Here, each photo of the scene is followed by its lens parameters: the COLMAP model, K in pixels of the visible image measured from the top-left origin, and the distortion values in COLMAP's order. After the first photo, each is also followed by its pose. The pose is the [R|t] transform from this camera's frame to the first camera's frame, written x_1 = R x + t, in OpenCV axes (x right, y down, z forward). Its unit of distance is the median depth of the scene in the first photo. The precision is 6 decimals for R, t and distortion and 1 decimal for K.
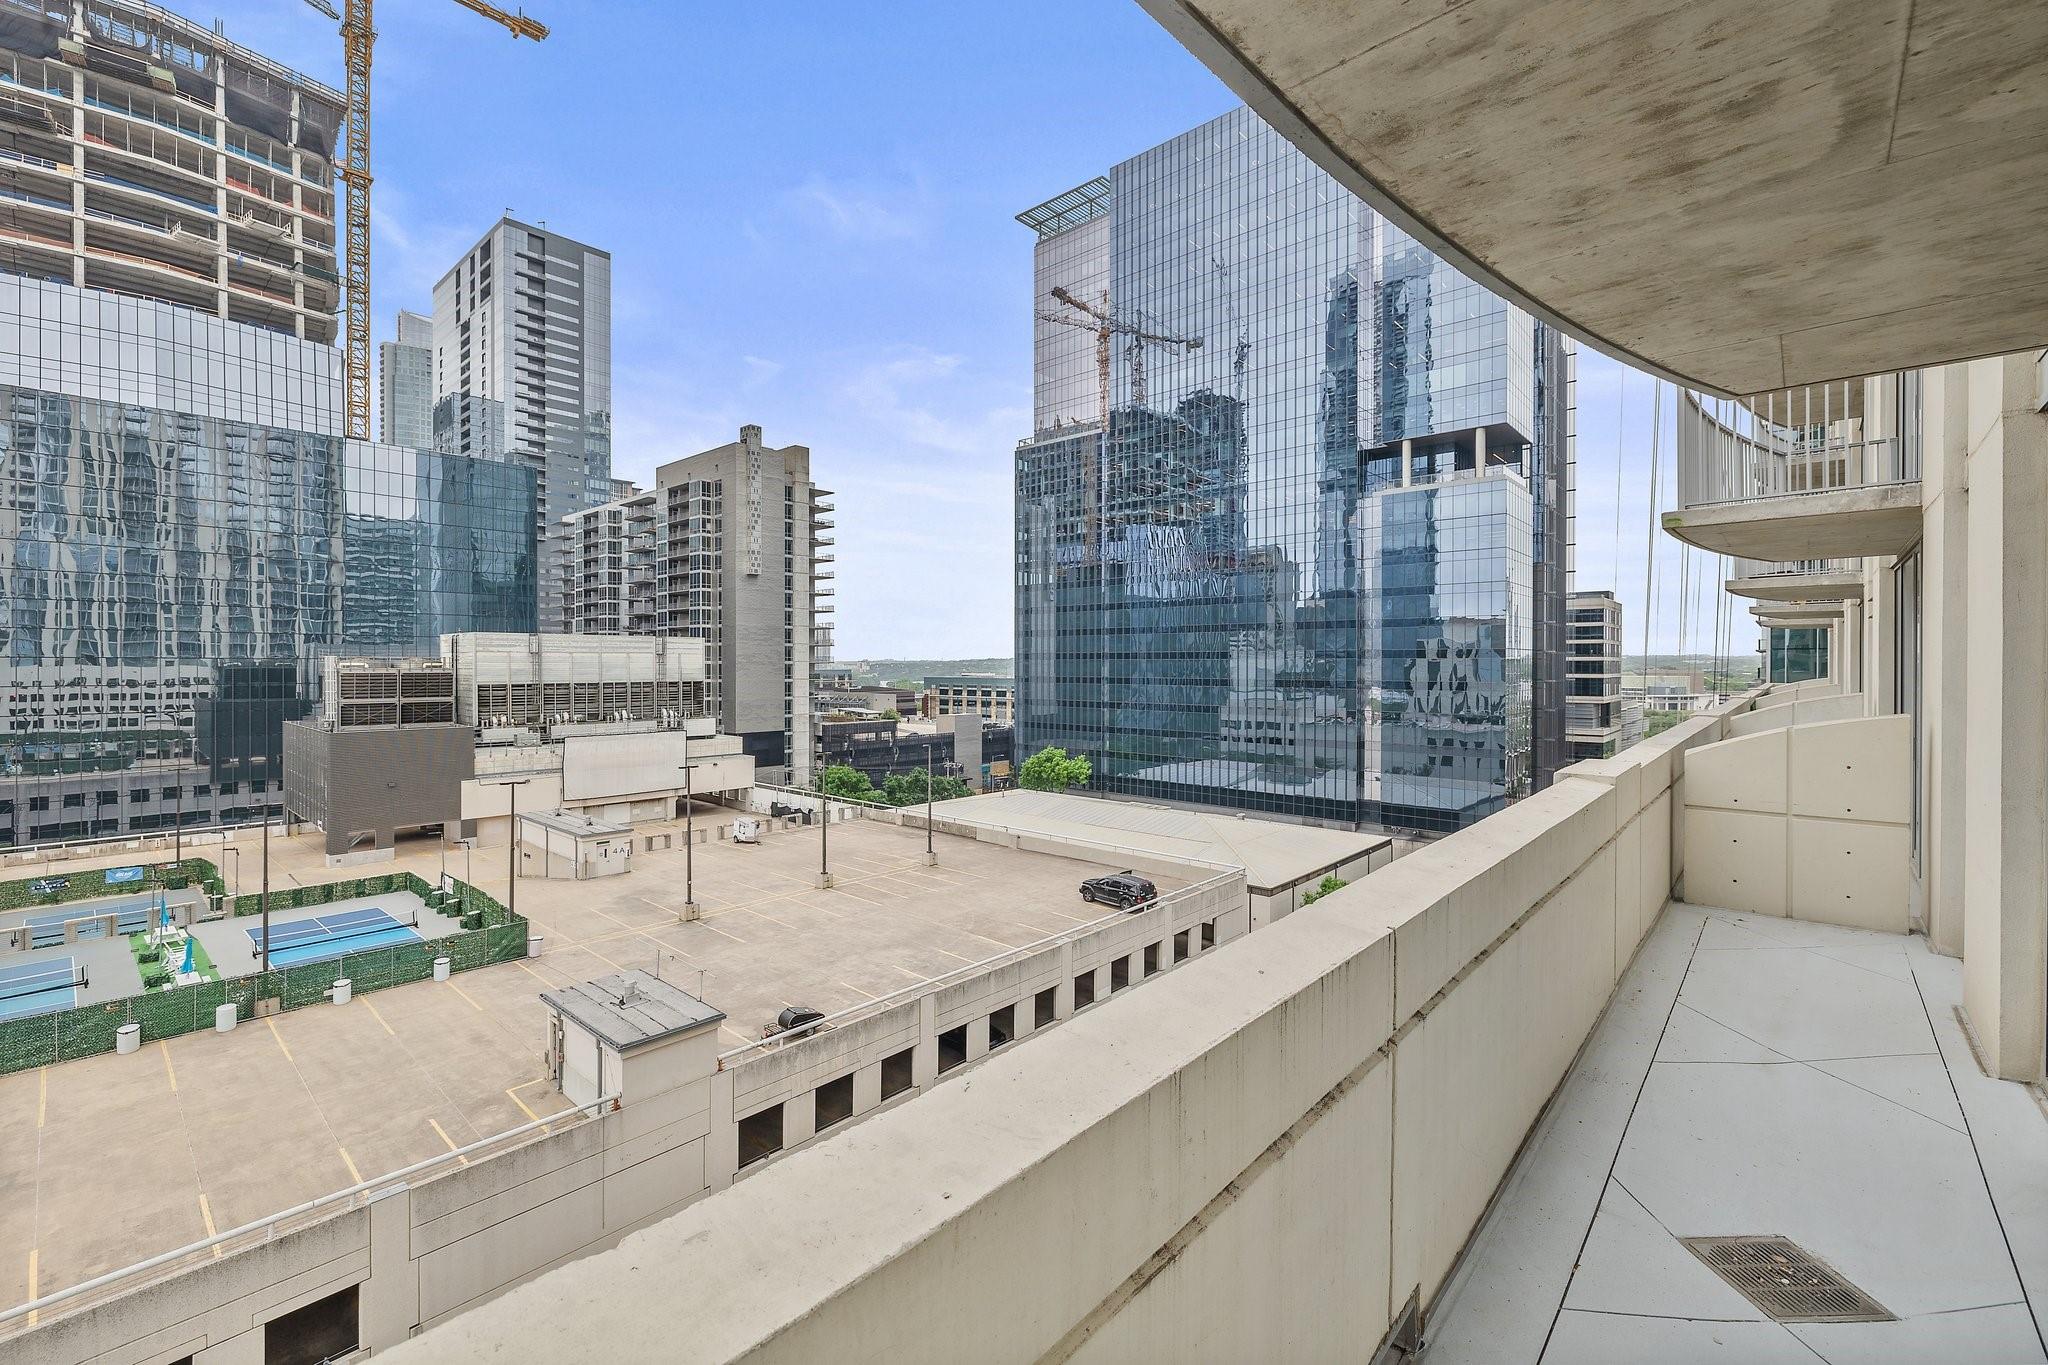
lens RADIAL K [[873.7, 0, 998.8], [0, 873.7, 677.7], [0, 0, 1]] dist [-0.001213, 0.000182]
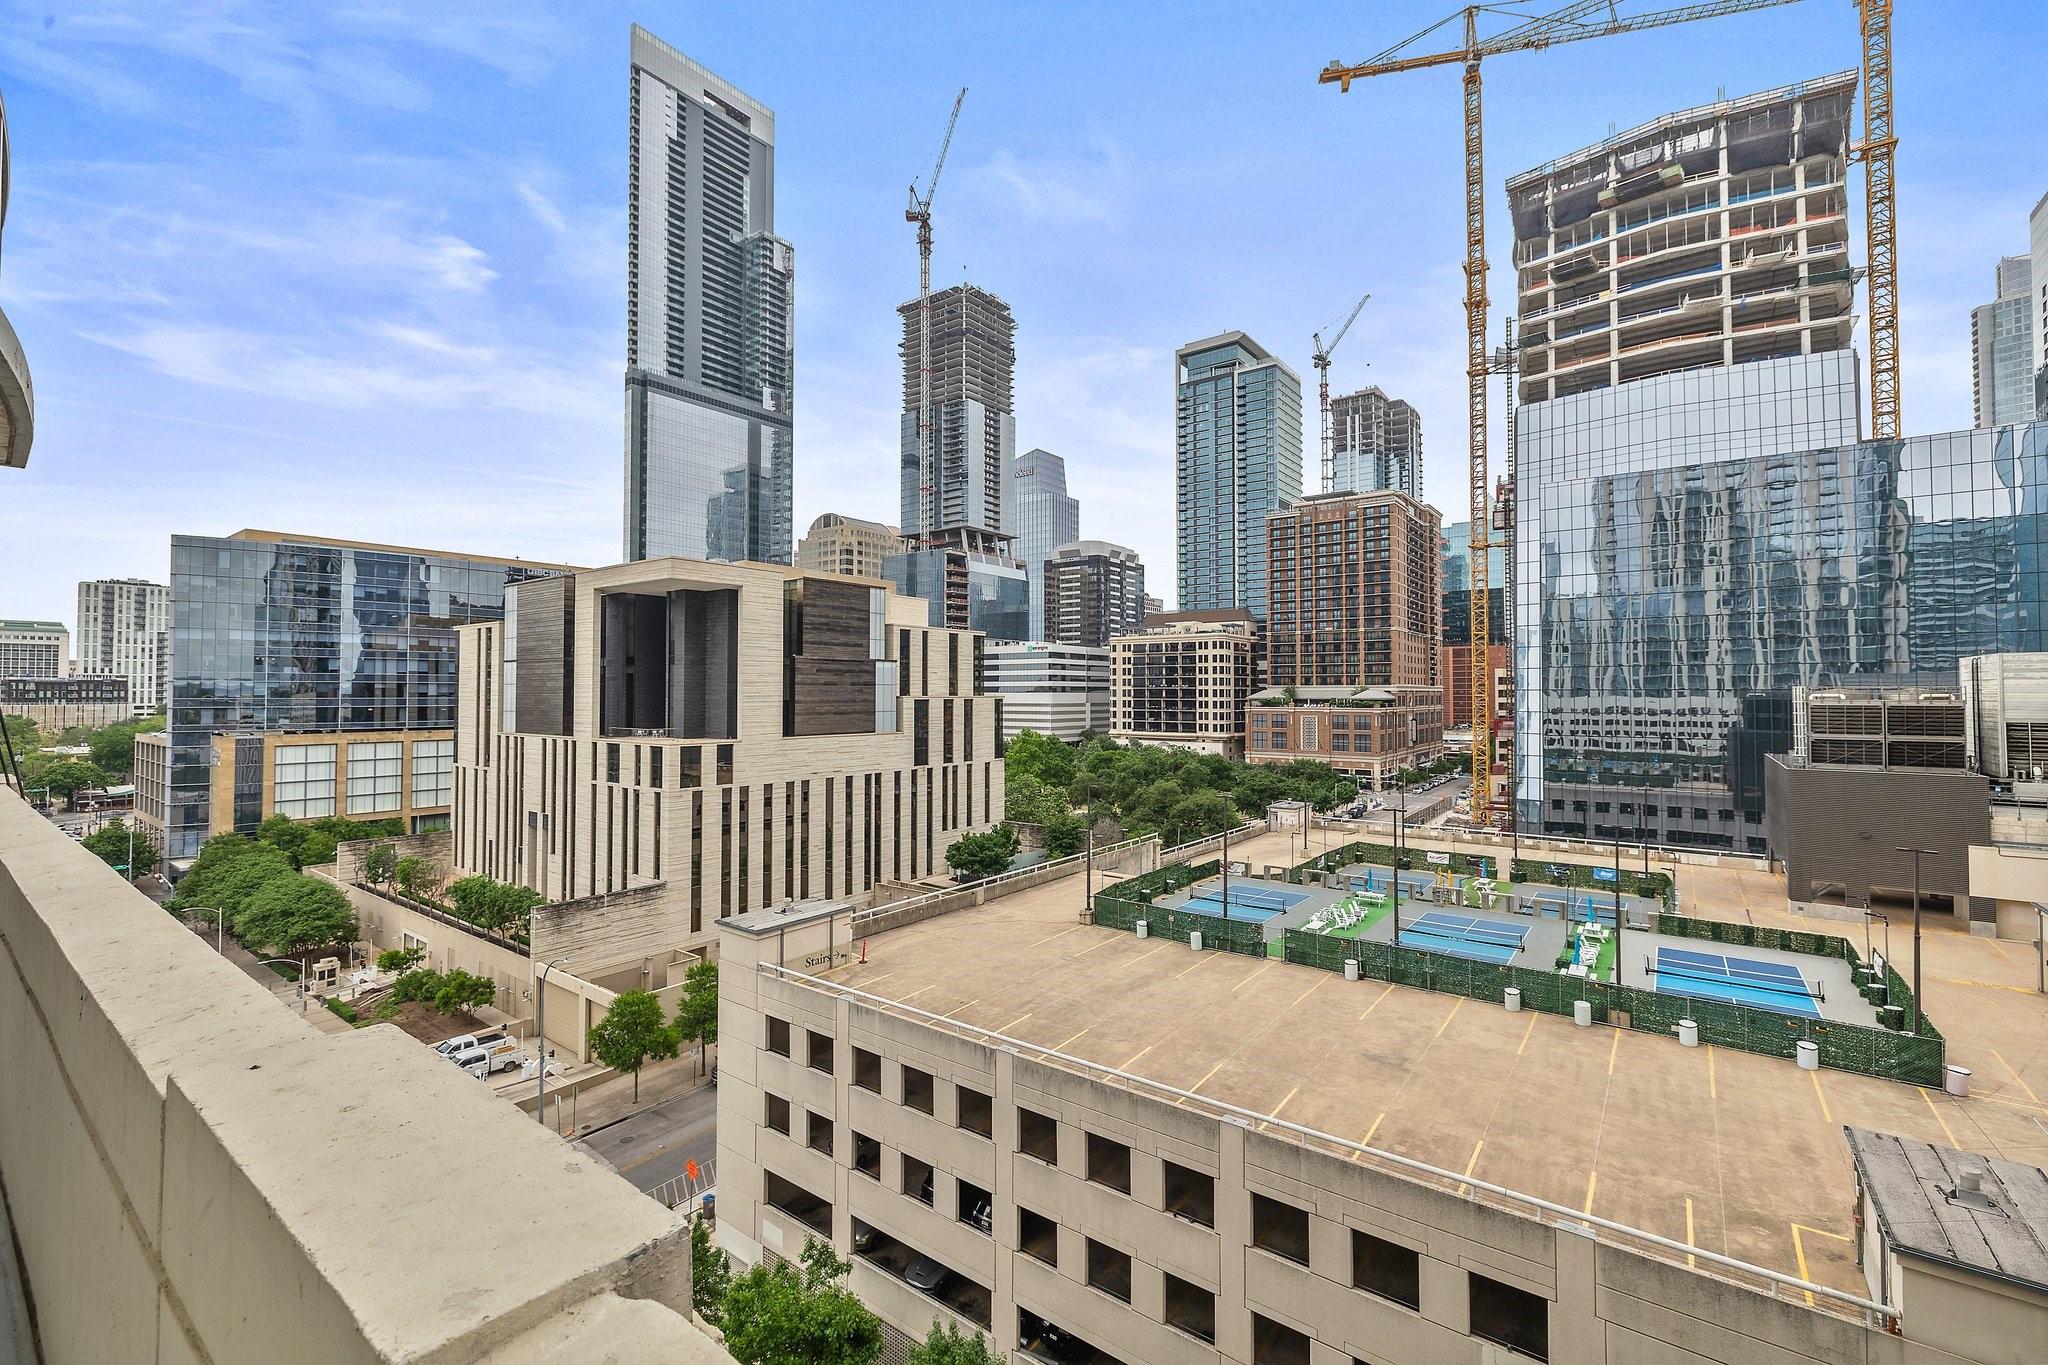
lens RADIAL K [[873.7, 0, 1037.8], [0, 873.7, 678.3], [0, 0, 1]] dist [-0.001213, 0.000182]
pose [[0.097605, -0.019126, -0.995041, 0.078734], [-0.016180, 0.999653, -0.020802, -0.000819], [0.995094, 0.018130, 0.097262, 0.097025]]
